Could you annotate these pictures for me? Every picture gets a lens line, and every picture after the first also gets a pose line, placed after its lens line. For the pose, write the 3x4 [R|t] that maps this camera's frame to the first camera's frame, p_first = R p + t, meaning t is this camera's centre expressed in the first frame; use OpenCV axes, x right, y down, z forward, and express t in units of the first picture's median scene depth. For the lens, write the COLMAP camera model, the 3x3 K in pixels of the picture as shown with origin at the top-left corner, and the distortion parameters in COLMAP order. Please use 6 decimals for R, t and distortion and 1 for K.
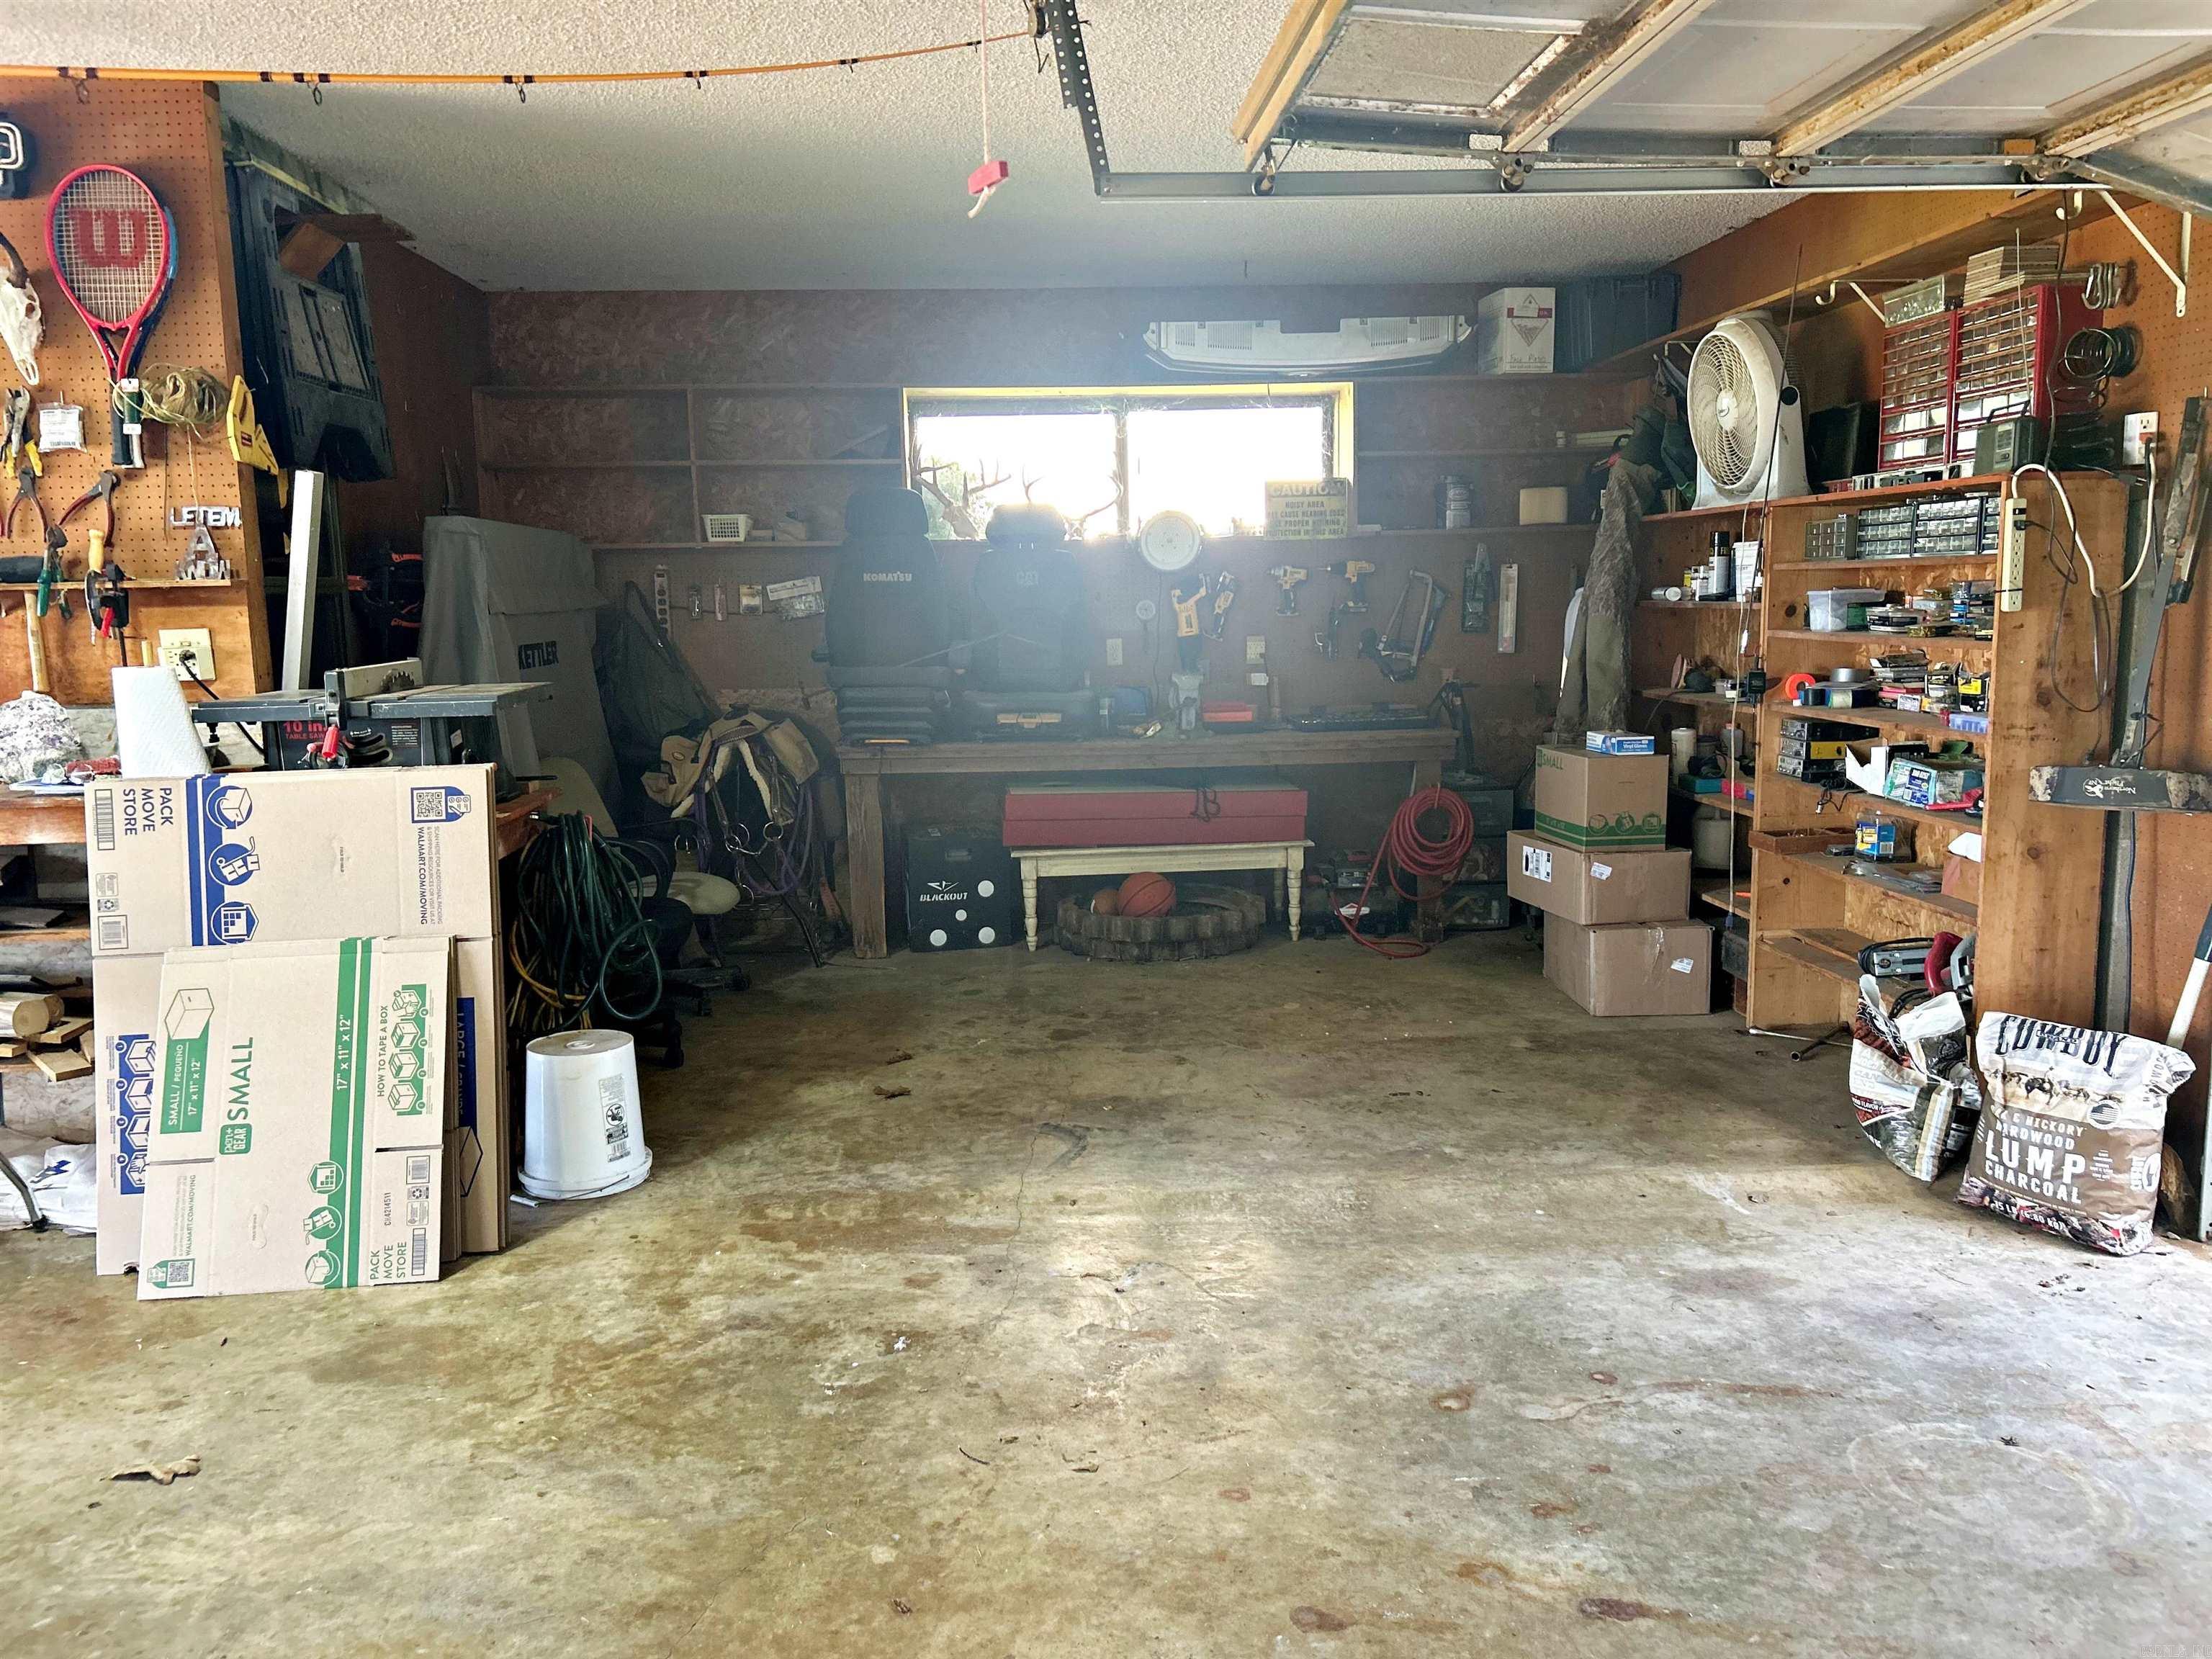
lens RADIAL K [[1660.9, 0, 1103.2], [0, 1660.9, 836.6], [0, 0, 1]] dist [0.044718, -0.048112]
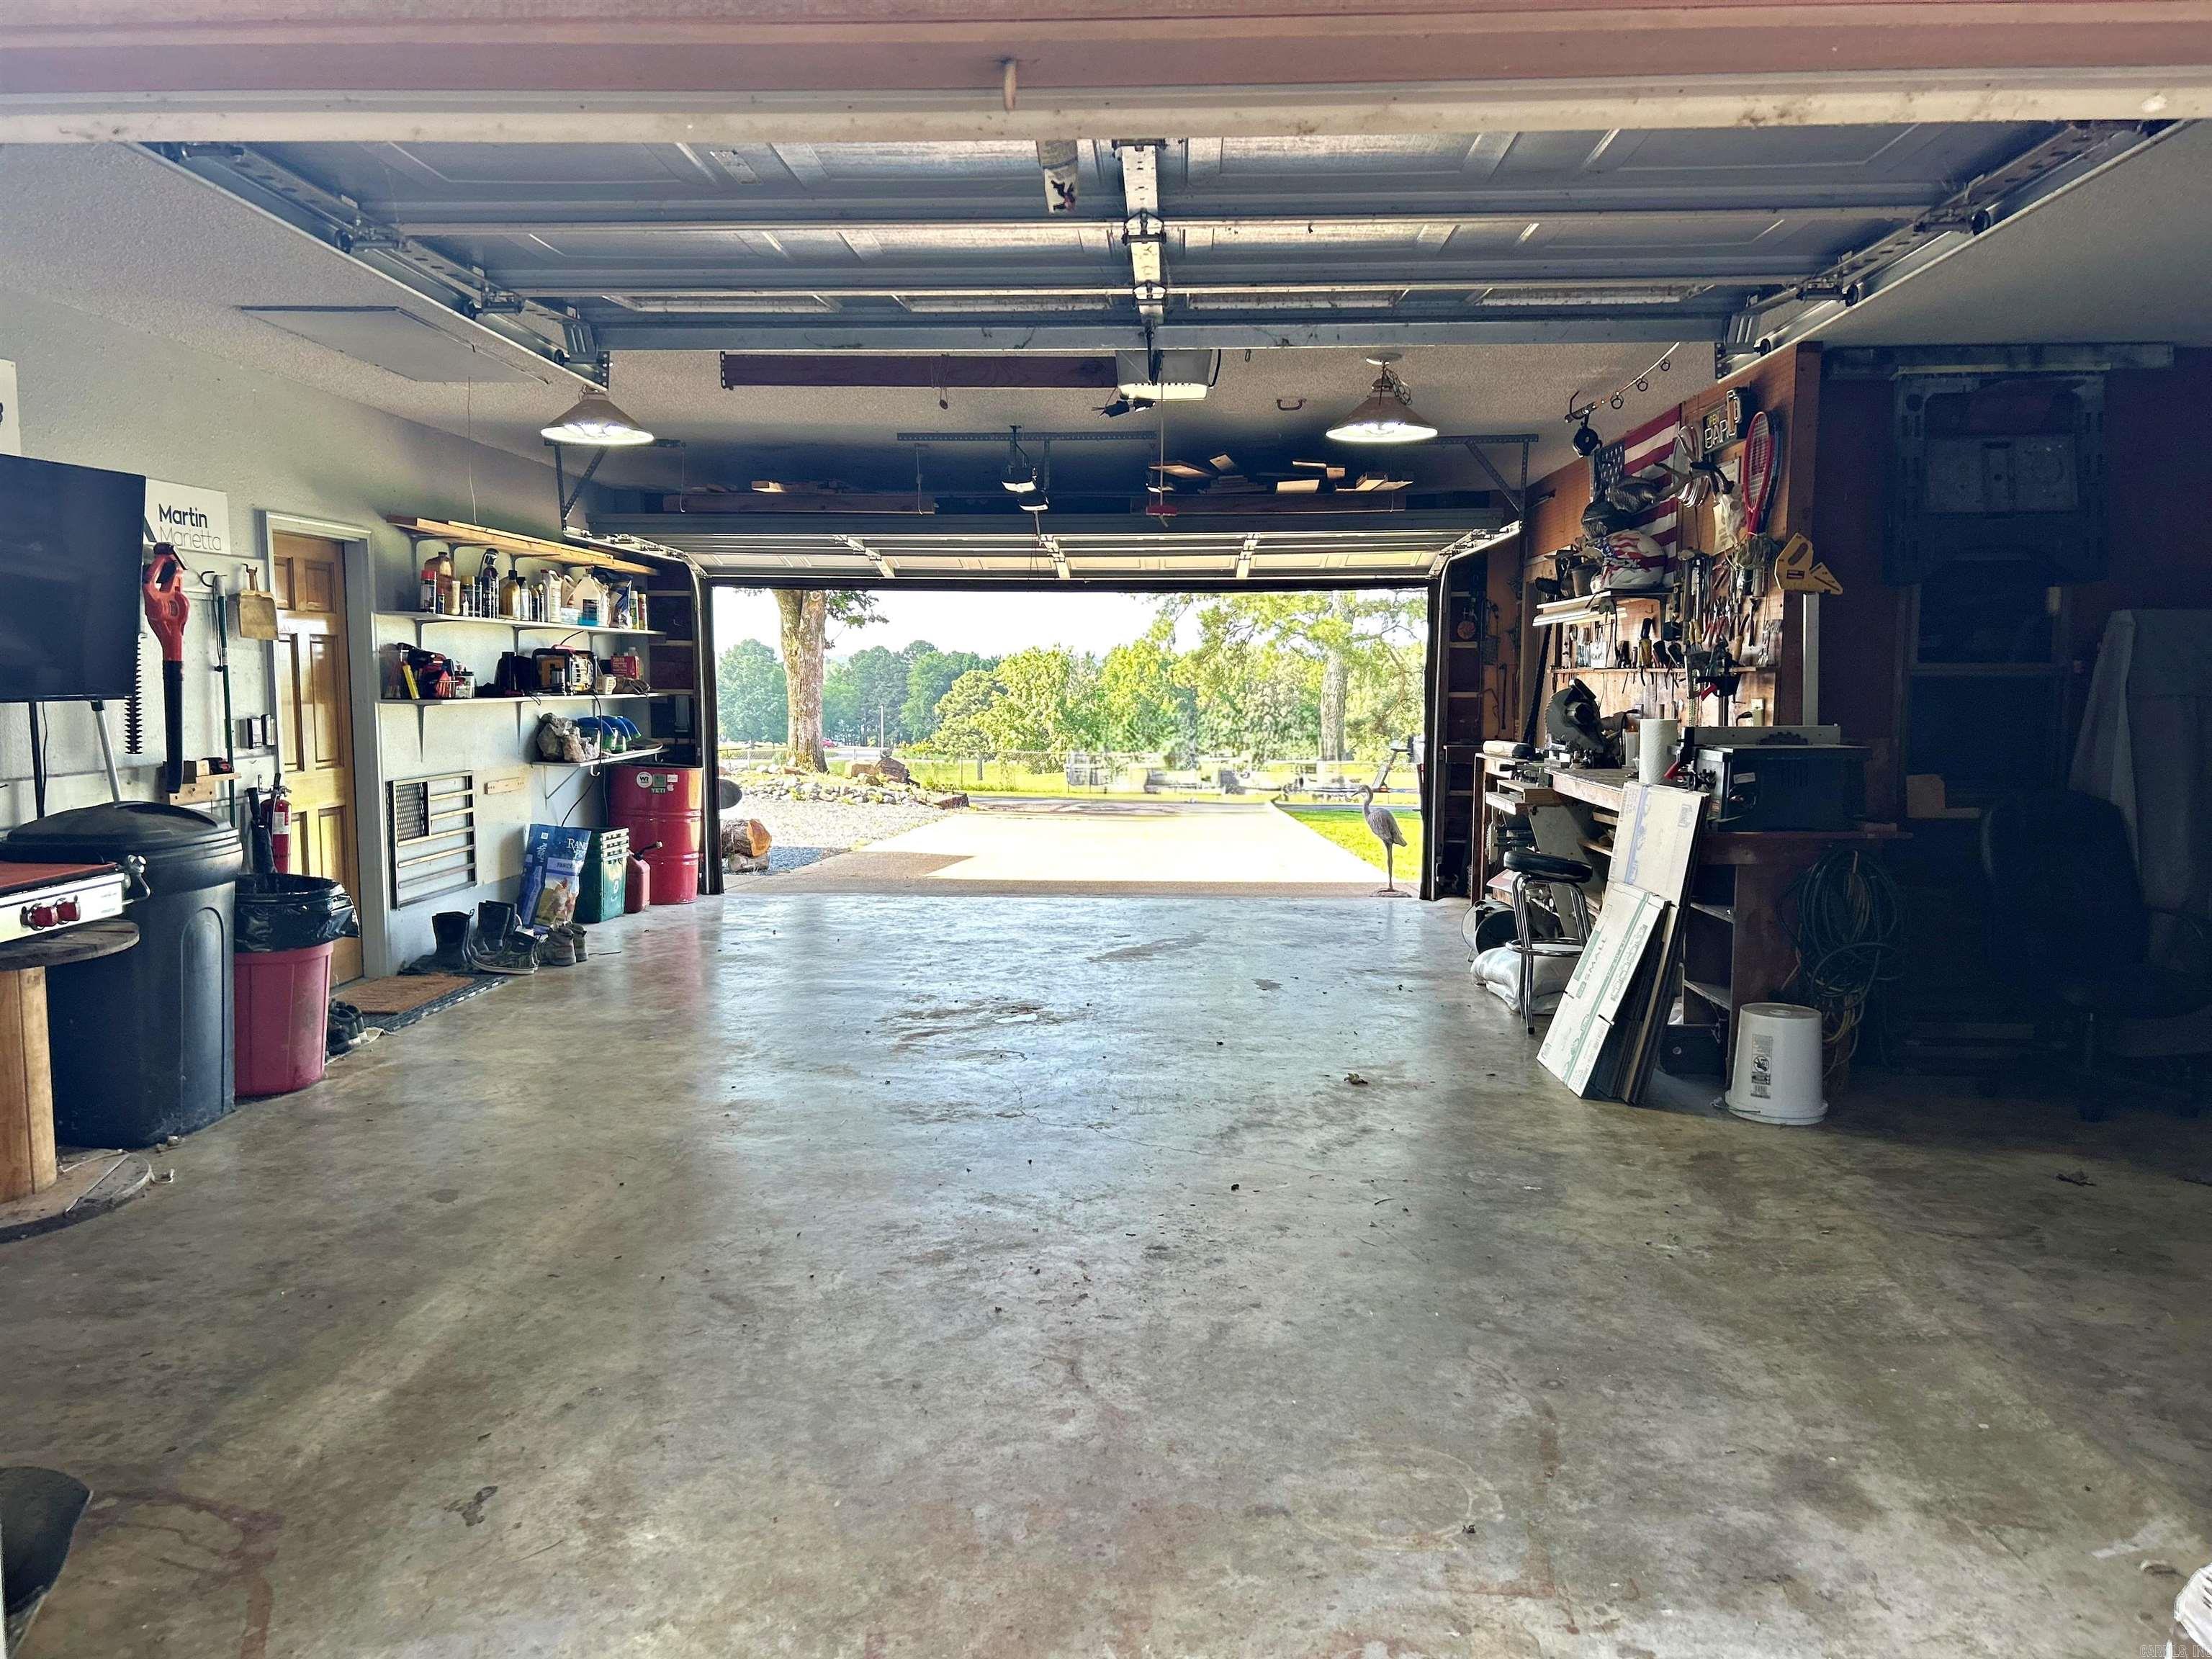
lens RADIAL K [[1660.9, 0, 1103.2], [0, 1660.9, 836.6], [0, 0, 1]] dist [0.044718, -0.048112]
pose [[-0.101274, 0.115246, -0.988161, 1.199696], [-0.150761, 0.980019, 0.129748, -0.120784], [0.983369, 0.162117, -0.081876, 0.624987]]
